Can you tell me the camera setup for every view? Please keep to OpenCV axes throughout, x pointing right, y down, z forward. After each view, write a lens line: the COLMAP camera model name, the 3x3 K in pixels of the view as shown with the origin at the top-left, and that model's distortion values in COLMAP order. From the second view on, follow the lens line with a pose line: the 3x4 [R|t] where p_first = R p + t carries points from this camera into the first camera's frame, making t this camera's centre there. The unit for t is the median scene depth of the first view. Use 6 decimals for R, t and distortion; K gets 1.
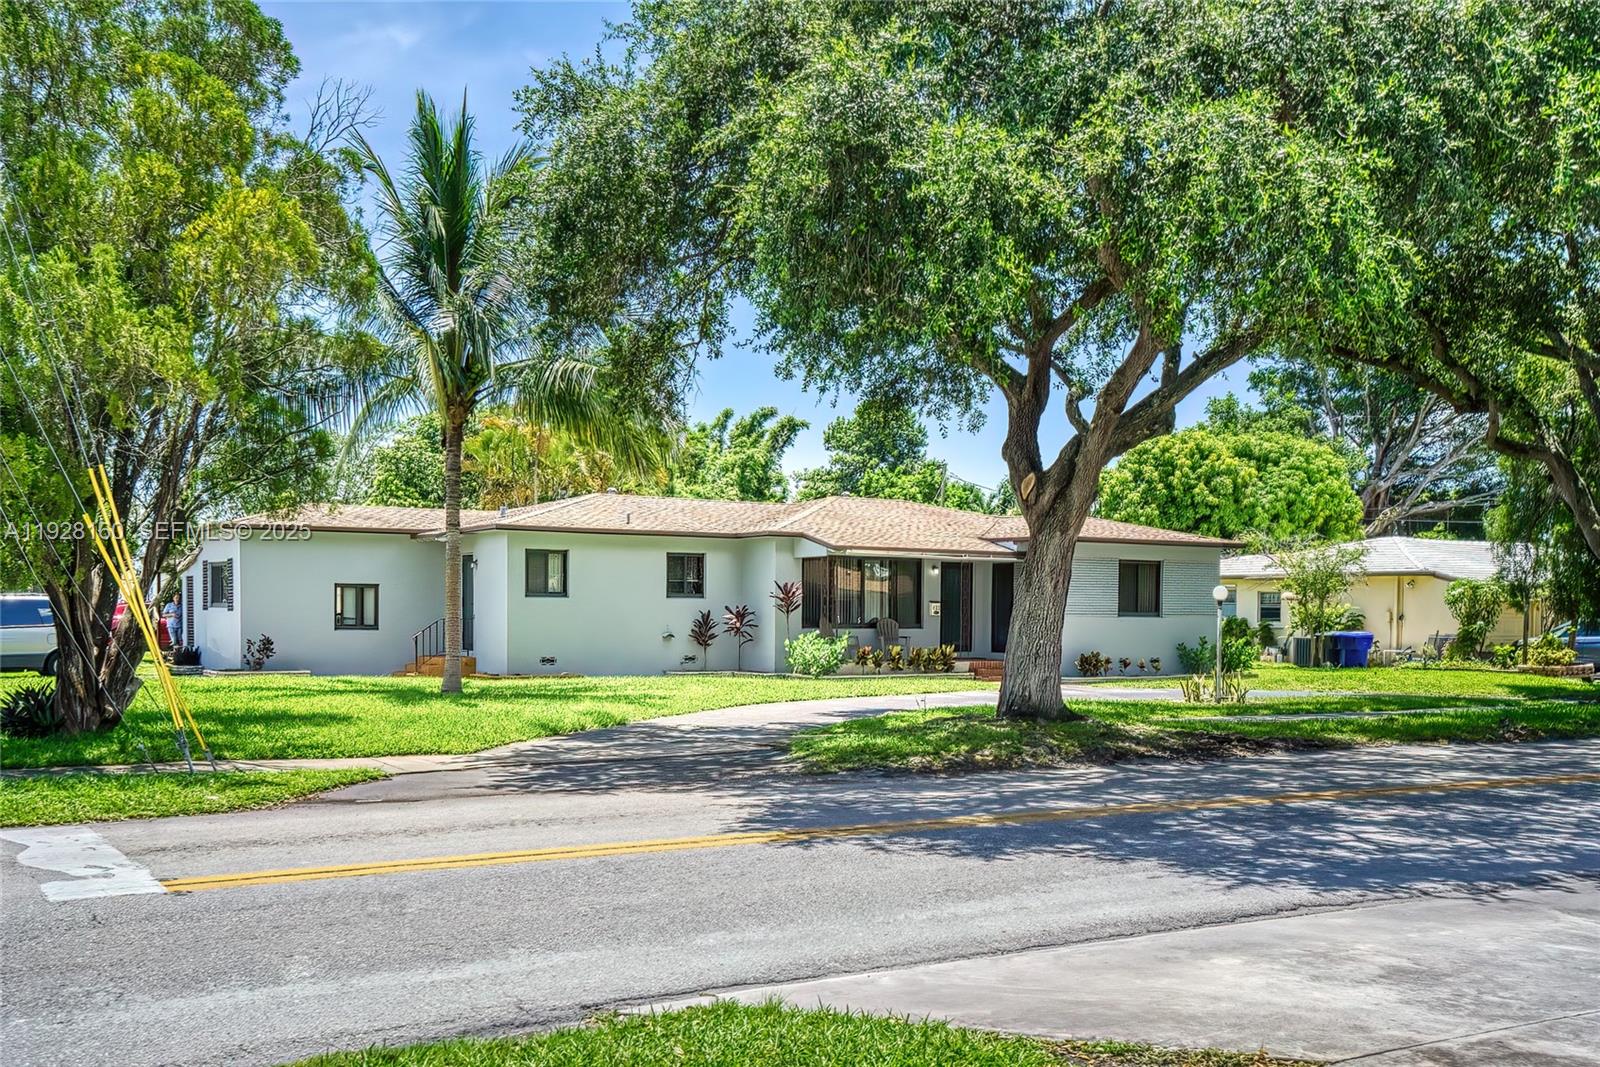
lens RADIAL K [[1664.2, 0, 800.0], [0, 1664.2, 533.5], [0, 0, 1]] dist [-0.108004, -0.003148]
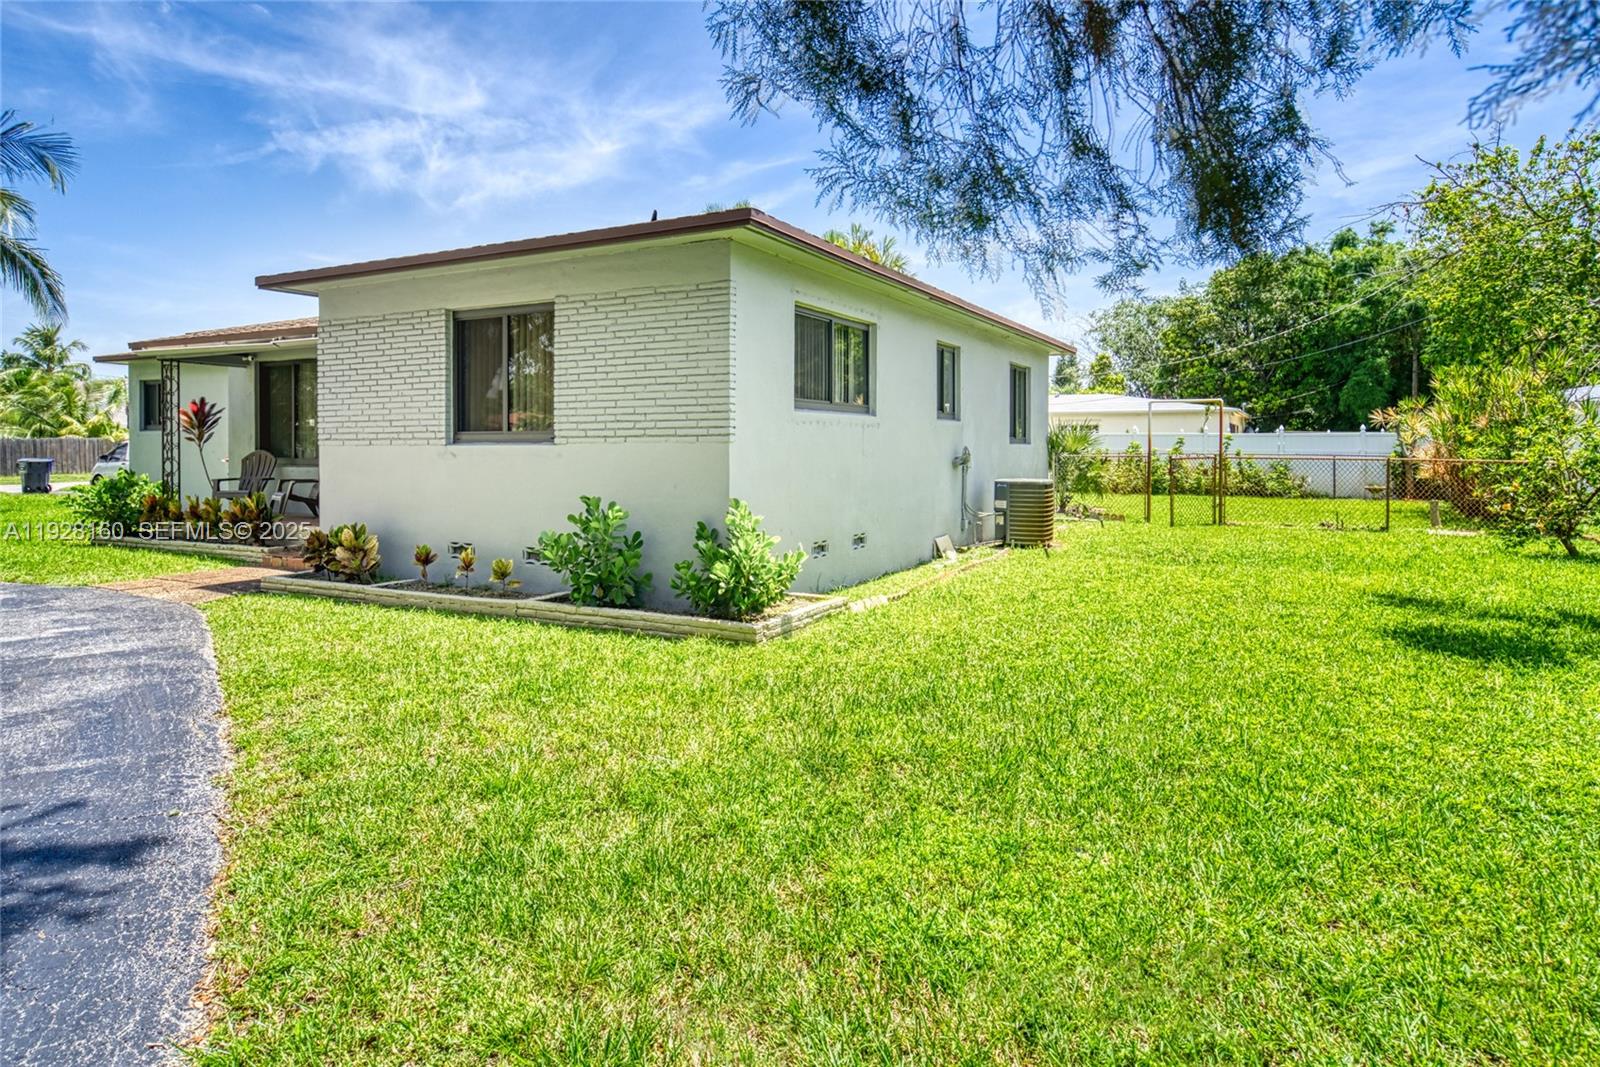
lens RADIAL K [[973.2, 0, 810.0], [0, 973.2, 448.6], [0, 0, 1]] dist [-0.028251, 0.000618]
pose [[0.479323, -0.006756, -0.877612, 0.446612], [0.048087, 0.998670, 0.018576, 0.049820], [0.876320, -0.051105, 0.479011, 0.942473]]
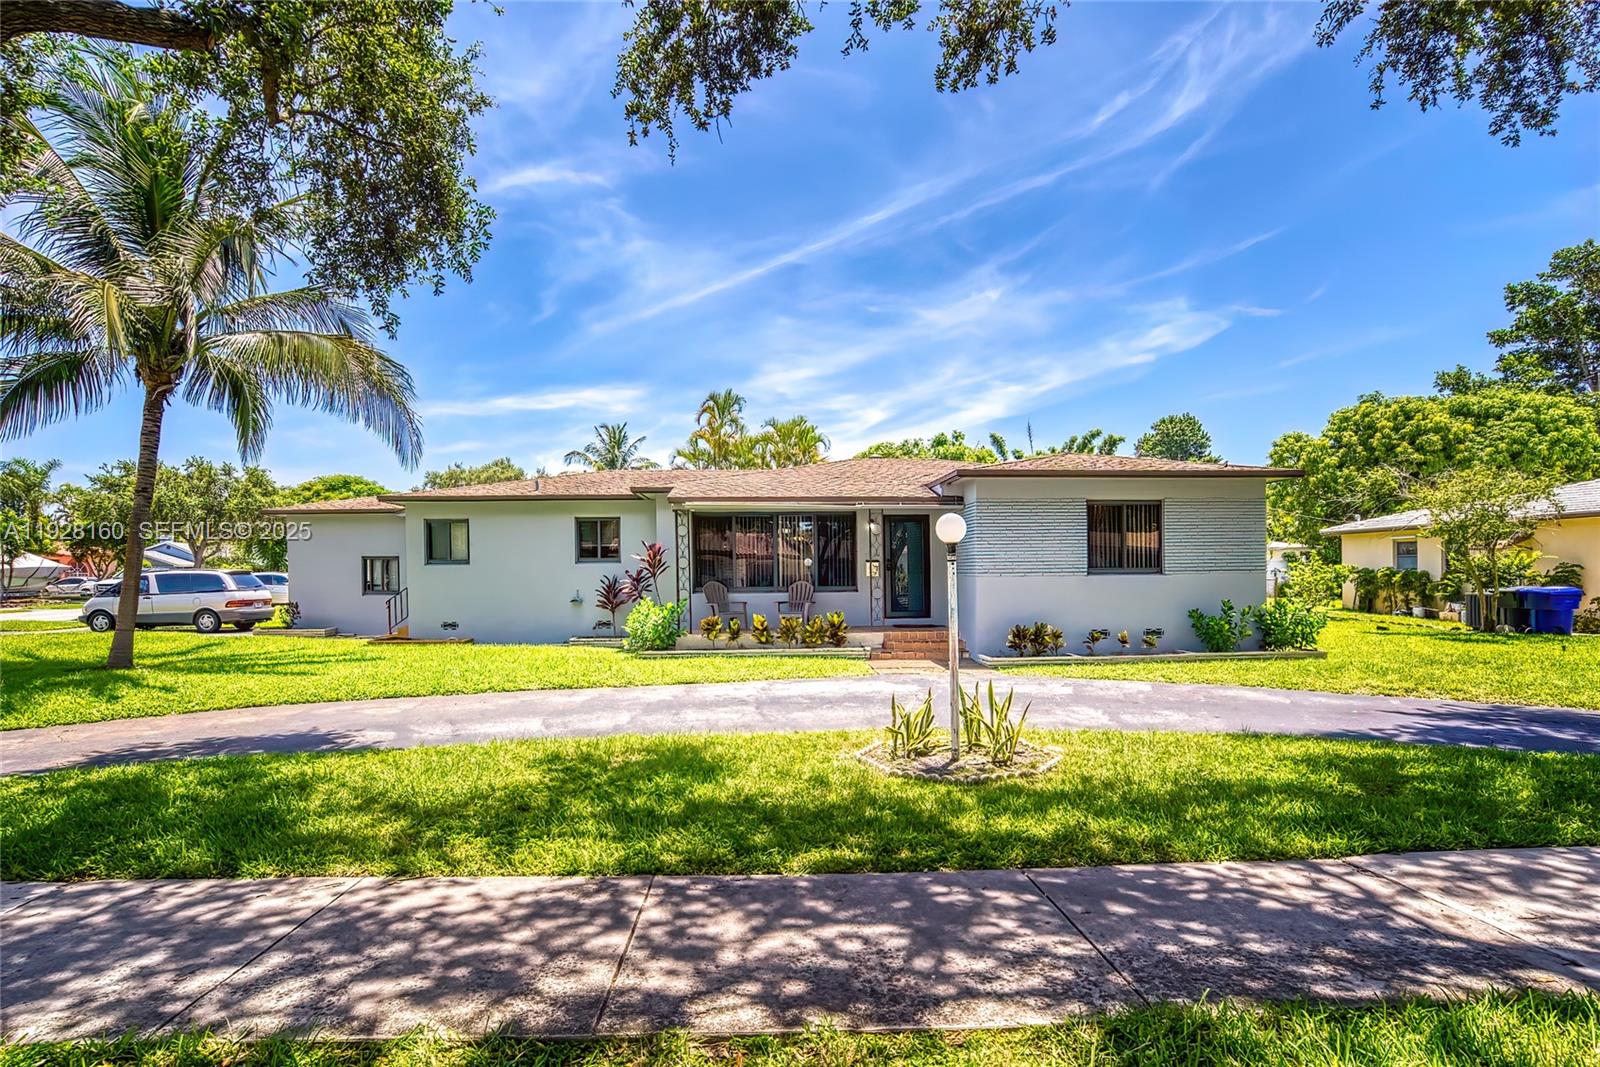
lens RADIAL K [[793.9, 0, 798.8], [0, 793.9, 562.8], [0, 0, 1]] dist [-0.021950, 0.001458]
pose [[0.867659, -0.018301, -0.496823, 0.253745], [0.039296, 0.998720, 0.031838, 0.026447], [0.495604, -0.047148, 0.867268, 0.600514]]
